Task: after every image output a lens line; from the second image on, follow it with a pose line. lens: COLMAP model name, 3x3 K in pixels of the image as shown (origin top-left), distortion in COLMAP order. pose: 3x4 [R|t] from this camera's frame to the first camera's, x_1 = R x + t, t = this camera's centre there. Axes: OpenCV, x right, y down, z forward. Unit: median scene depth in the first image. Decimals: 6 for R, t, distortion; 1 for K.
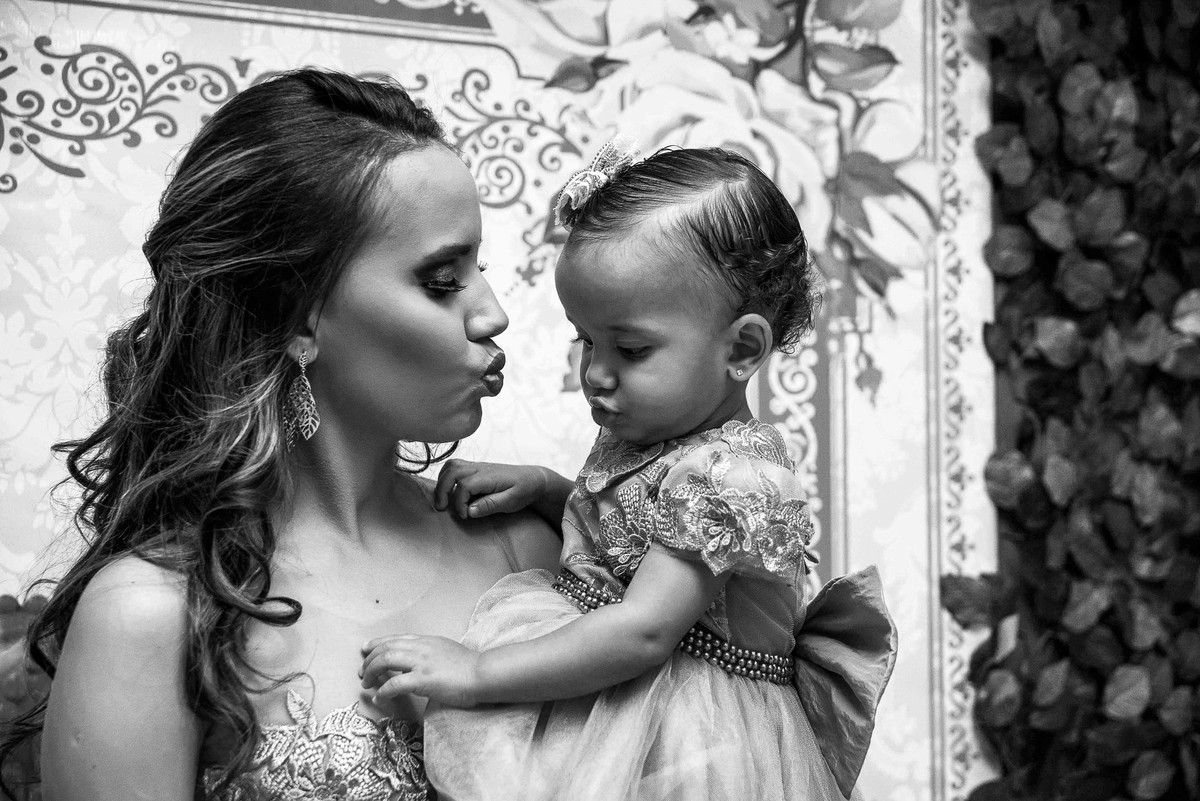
lens RADIAL K [[2115.3, 0, 600.0], [0, 2115.3, 400.5], [0, 0, 1]] dist [0.194103, 0.091477]
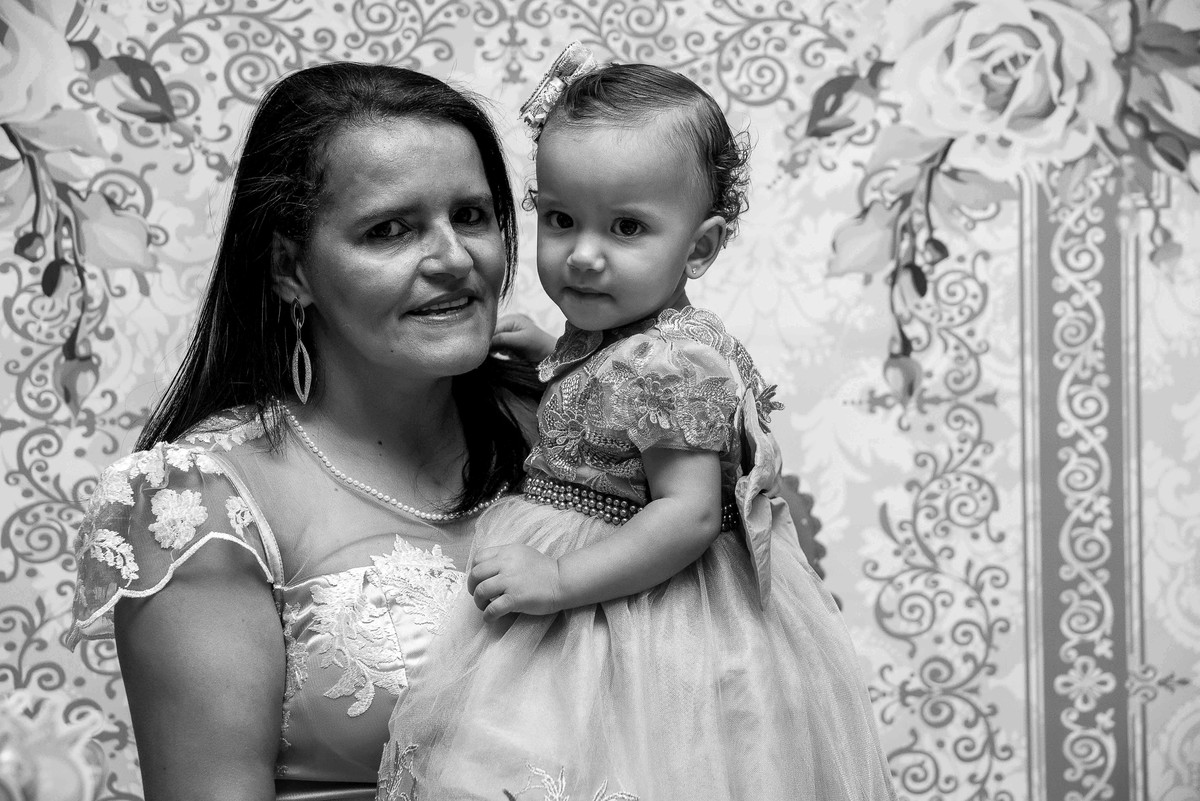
lens RADIAL K [[2115.3, 0, 600.0], [0, 2115.3, 400.5], [0, 0, 1]] dist [0.194103, 0.091477]
pose [[0.950049, -0.004223, -0.312072, 0.206042], [0.023137, 0.998110, 0.056931, -0.005658], [0.311242, -0.061307, 0.948351, -0.045449]]
